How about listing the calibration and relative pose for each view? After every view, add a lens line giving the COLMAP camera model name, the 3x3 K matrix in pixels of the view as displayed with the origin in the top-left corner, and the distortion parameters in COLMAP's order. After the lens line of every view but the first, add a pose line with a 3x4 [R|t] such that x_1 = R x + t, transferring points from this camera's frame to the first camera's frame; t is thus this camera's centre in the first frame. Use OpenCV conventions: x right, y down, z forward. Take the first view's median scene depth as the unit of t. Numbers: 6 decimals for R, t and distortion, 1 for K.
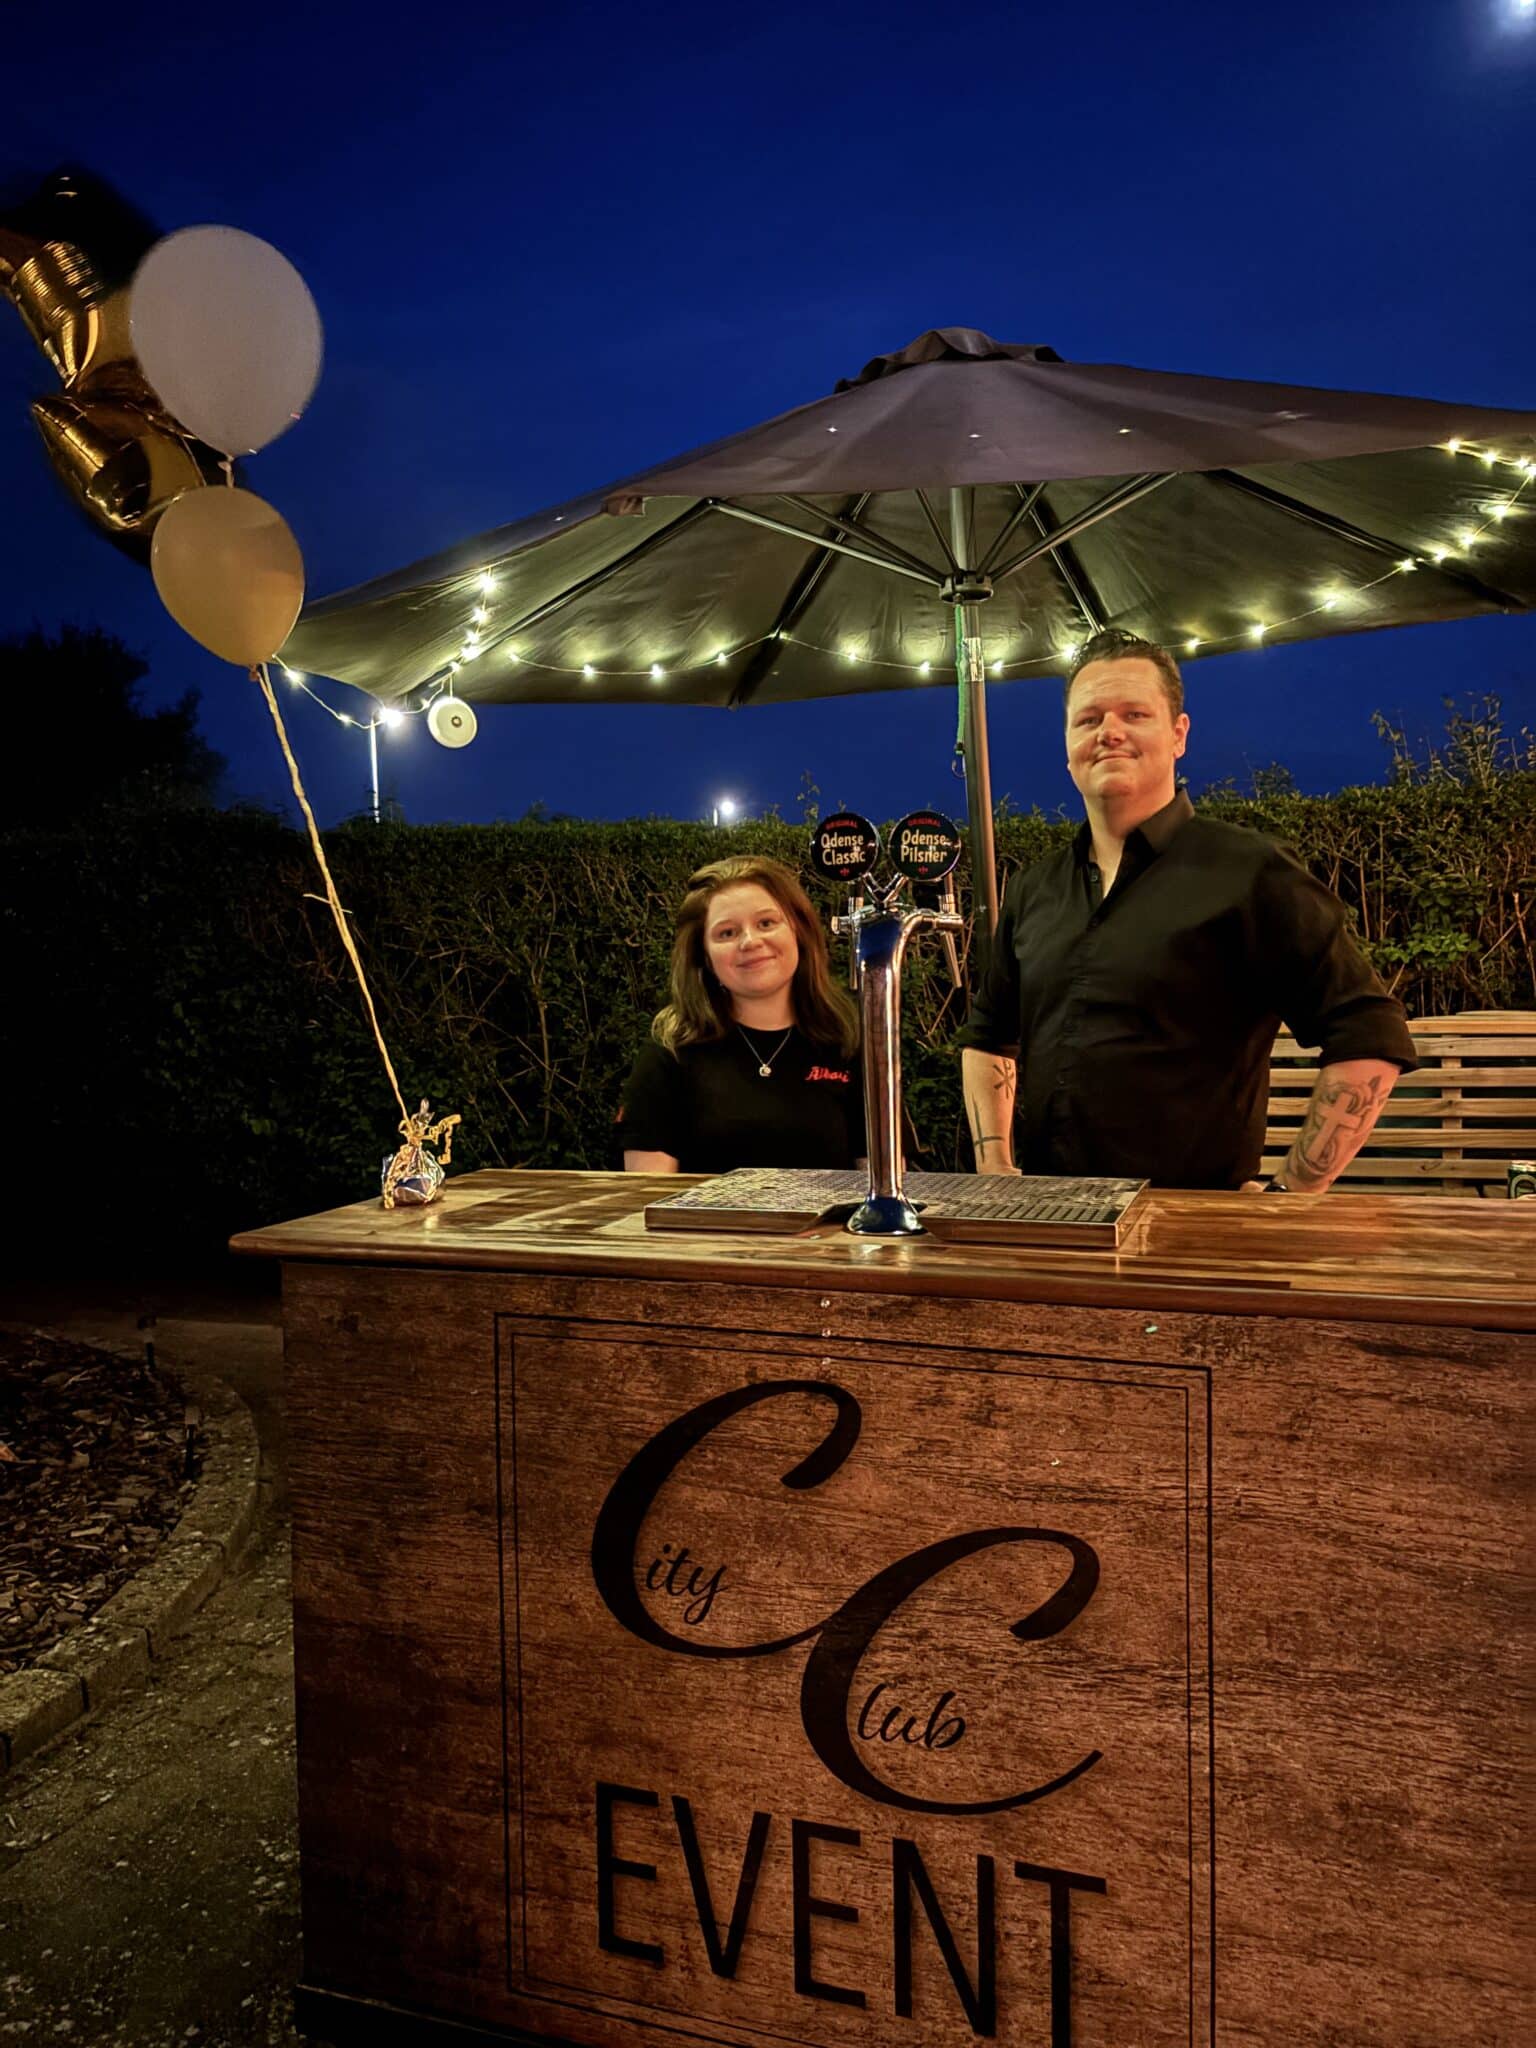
lens RADIAL K [[1557.4, 0, 775.1], [0, 1557.4, 1031.5], [0, 0, 1]] dist [0.050347, -0.048790]
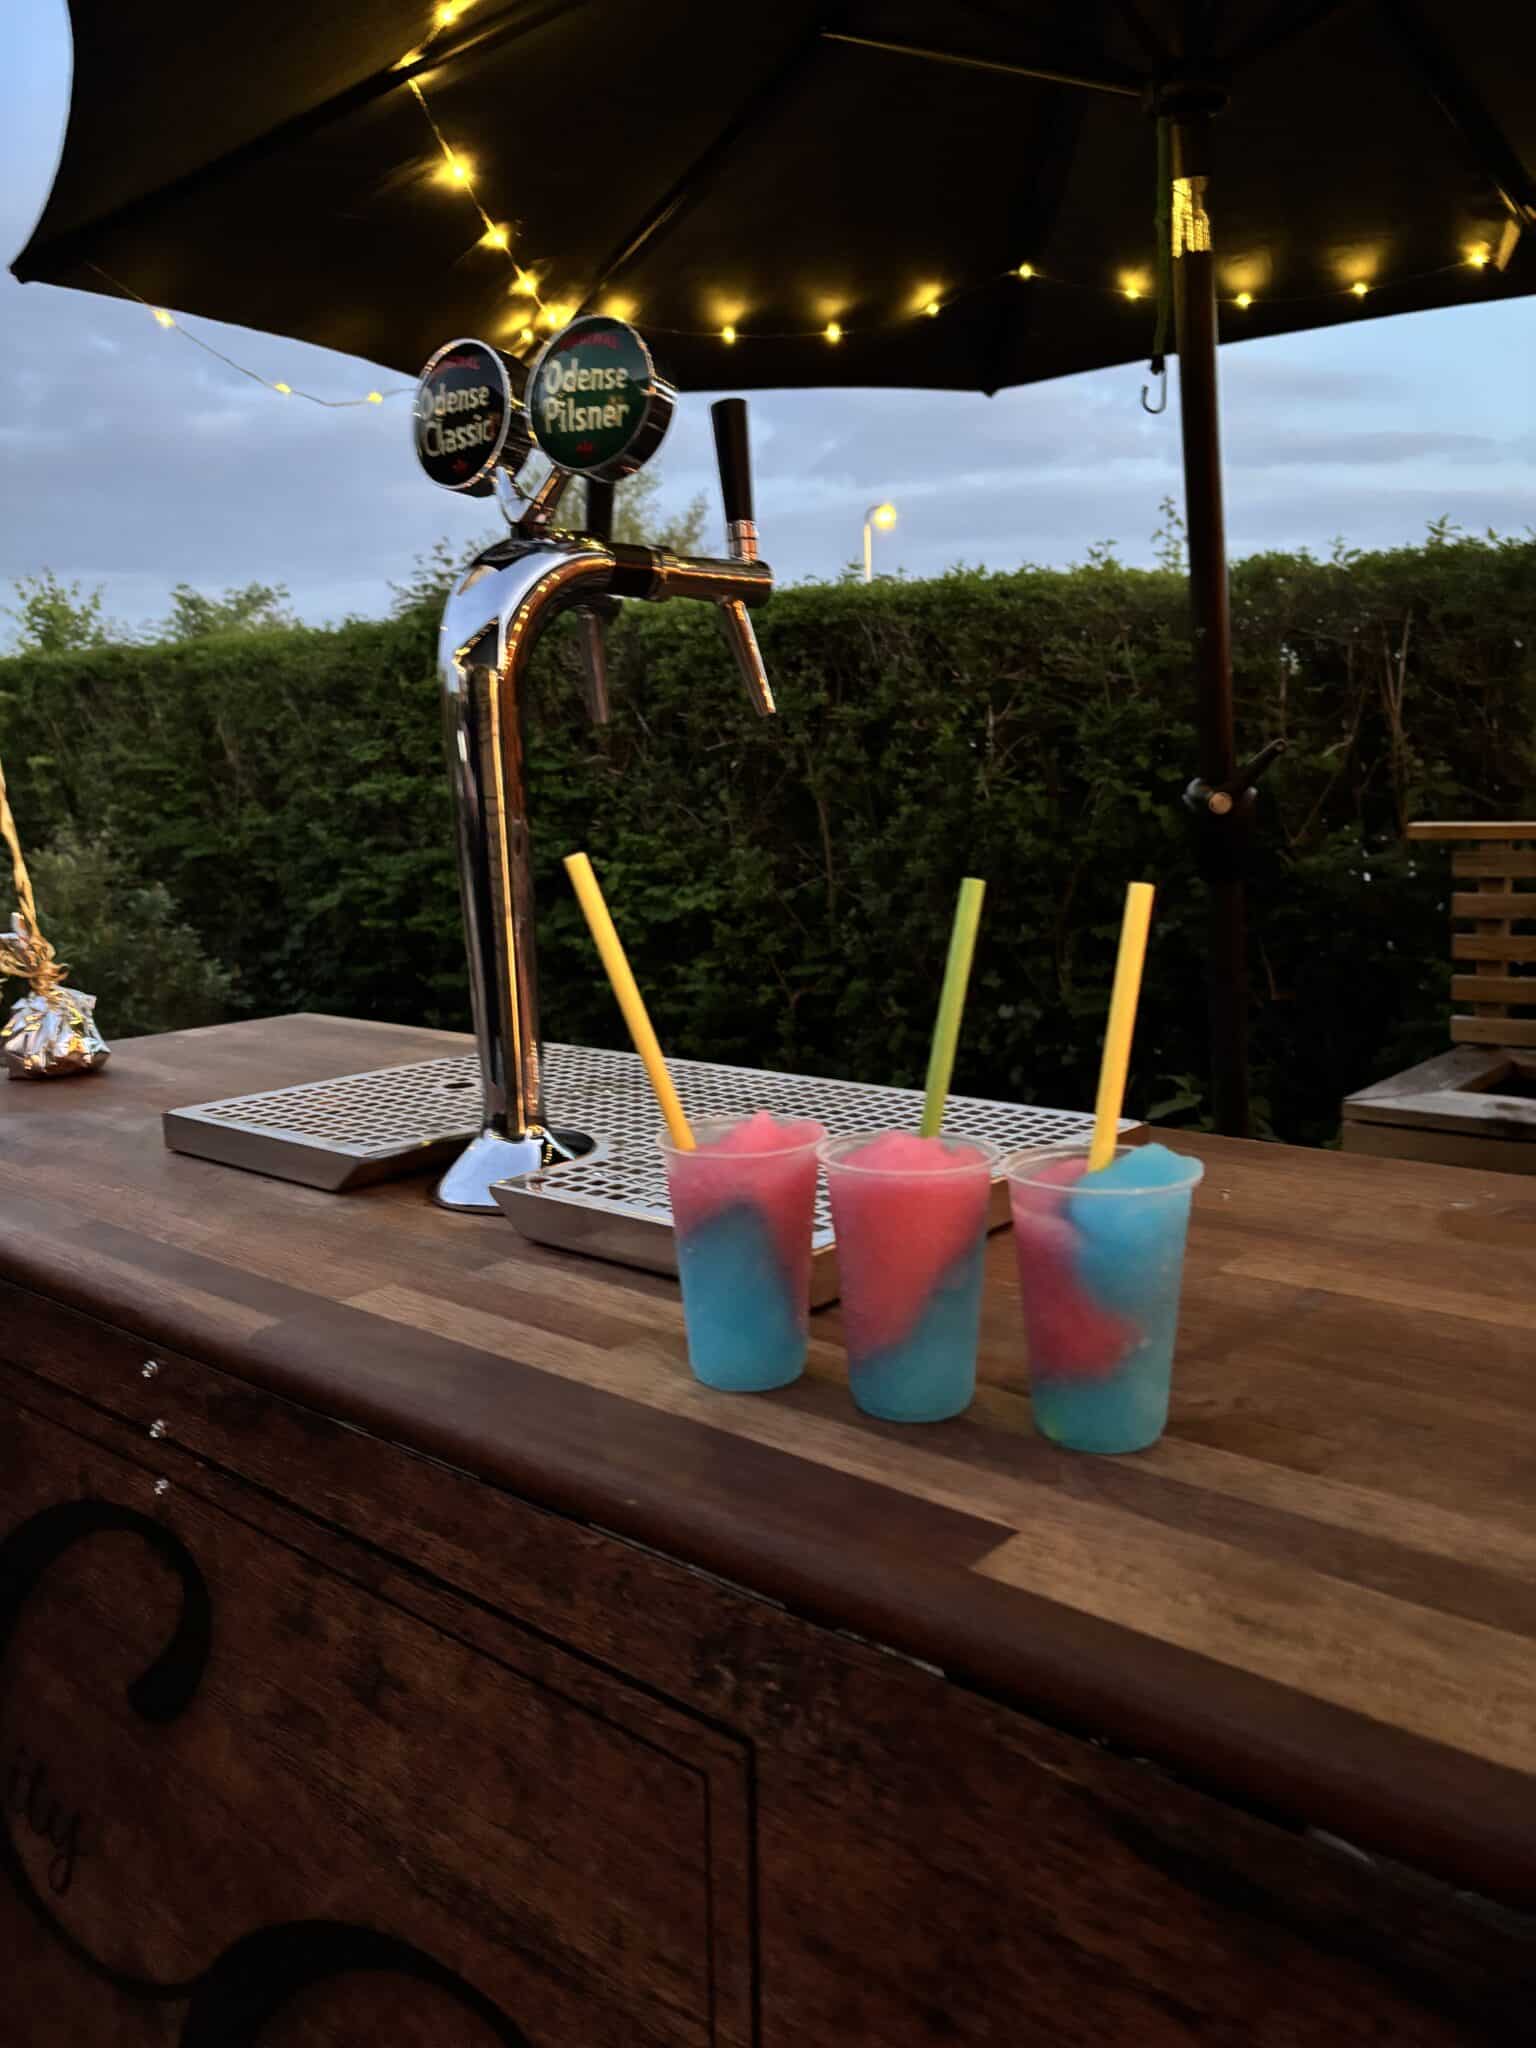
lens RADIAL K [[1557.4, 0, 738.9], [0, 1557.4, 1016.0], [0, 0, 1]] dist [0.050347, -0.048790]
pose [[0.937048, 0.053116, -0.345137, 0.352519], [-0.015221, 0.993637, 0.111595, 0.013414], [0.348869, -0.099317, 0.931894, 0.626895]]
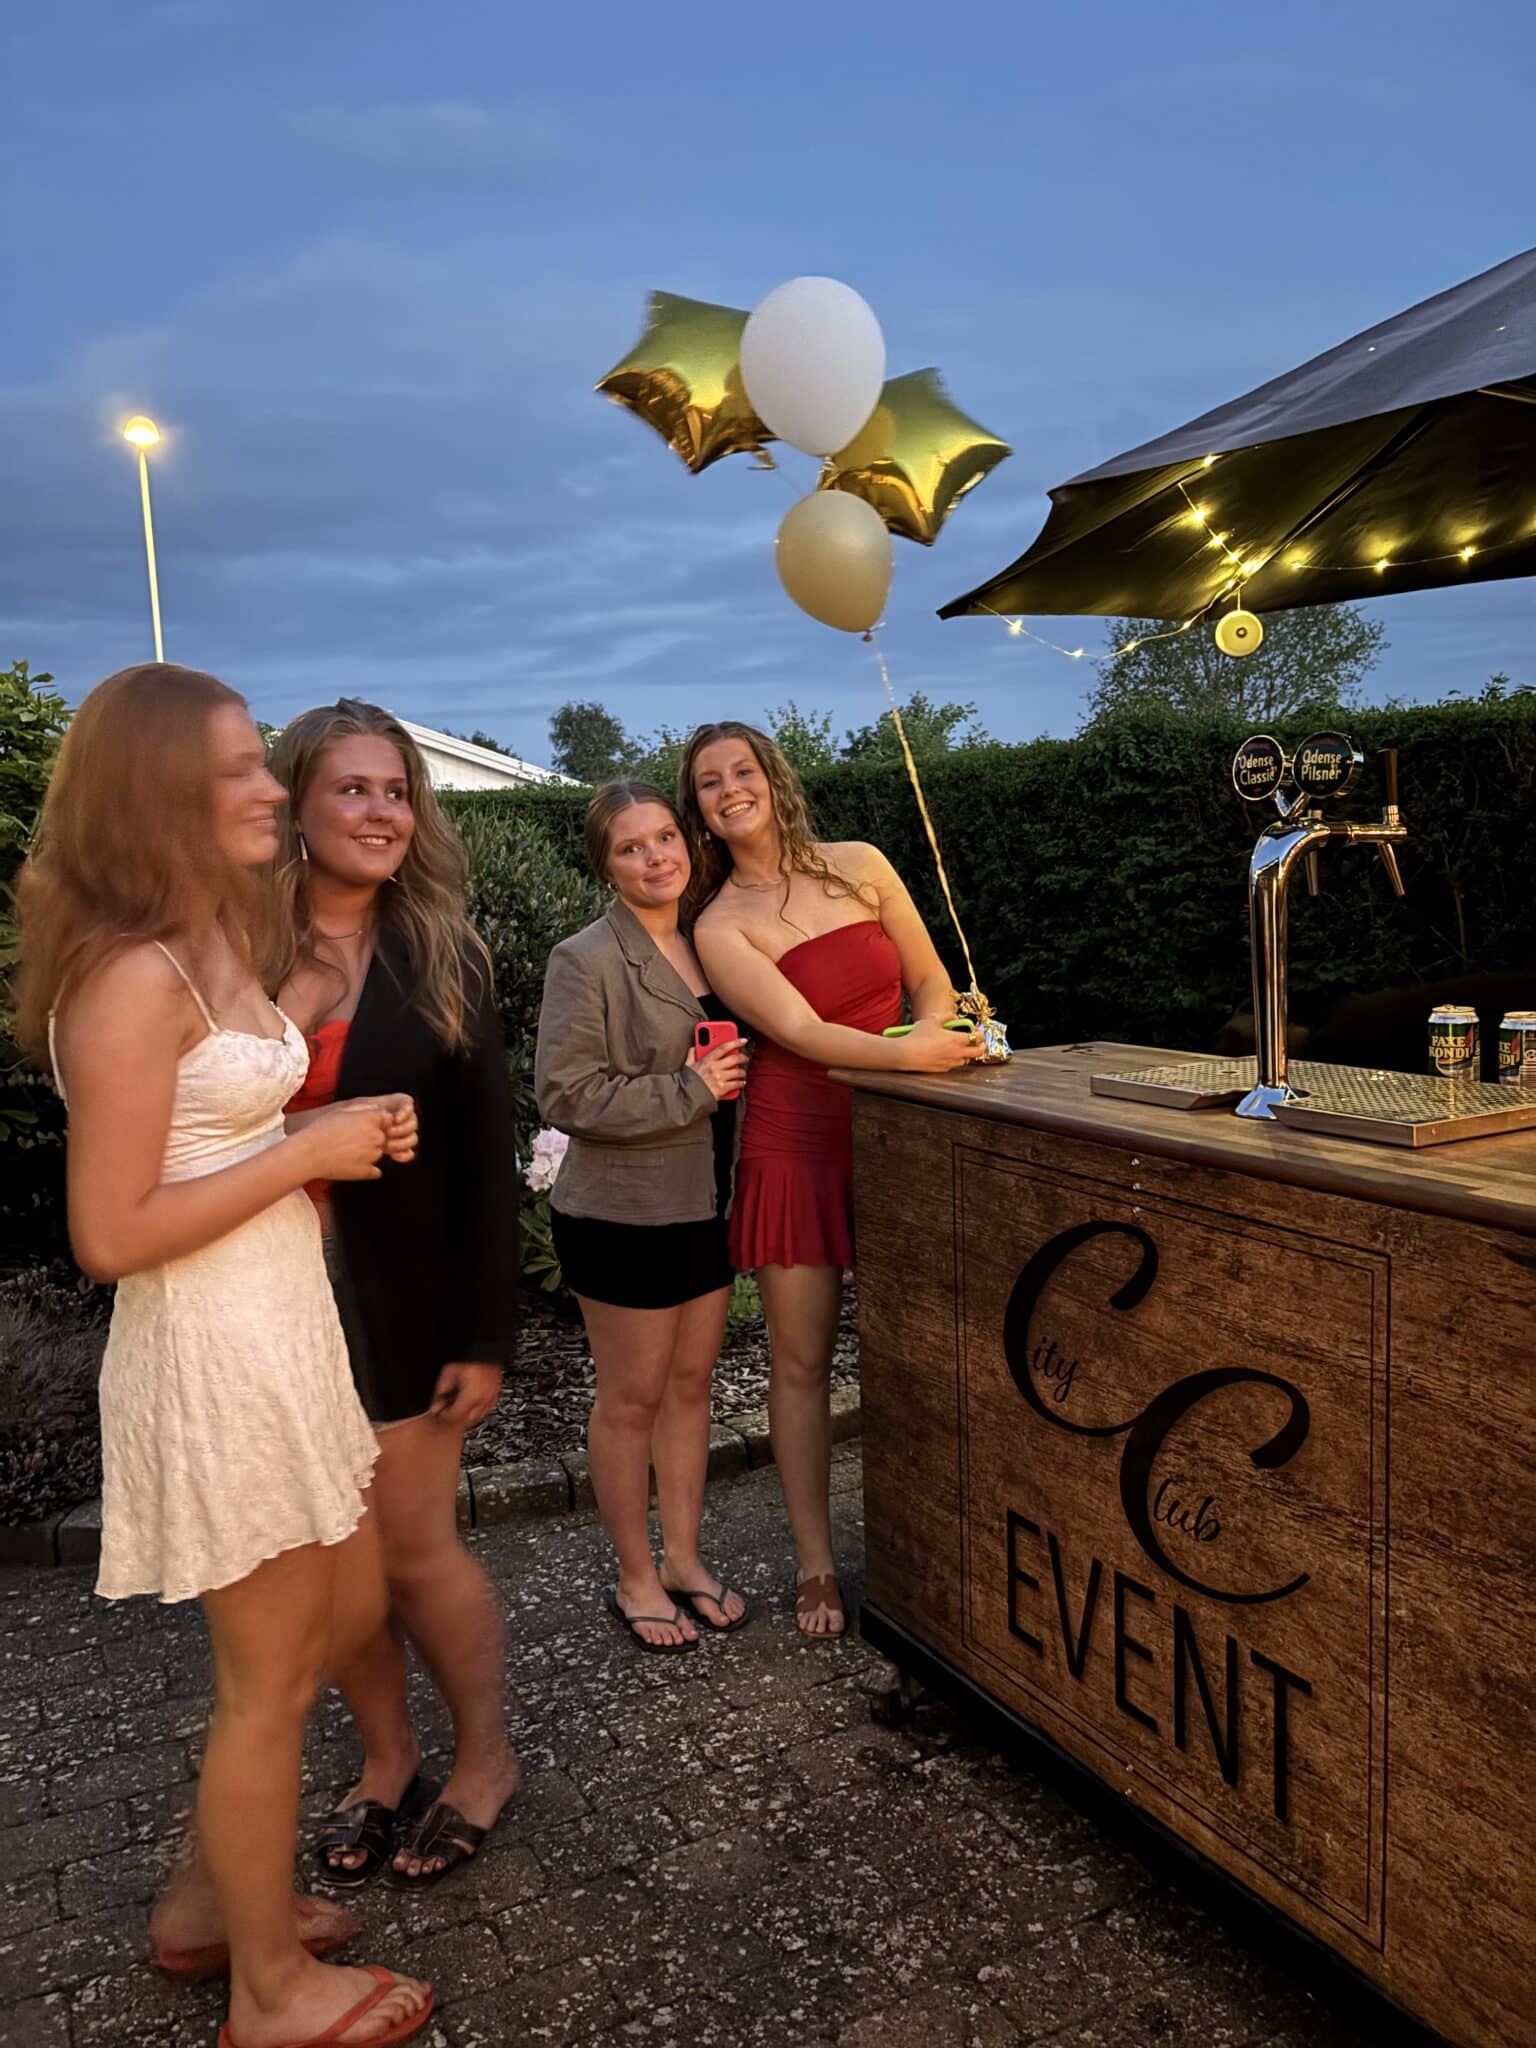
lens RADIAL K [[1557.4, 0, 767.6], [0, 1557.4, 1040.0], [0, 0, 1]] dist [0.050347, -0.048790]
pose [[0.749227, 0.072813, -0.658299, 0.601439], [-0.017136, 0.995737, 0.090633, -0.023578], [0.662092, -0.056624, 0.747280, -0.084727]]
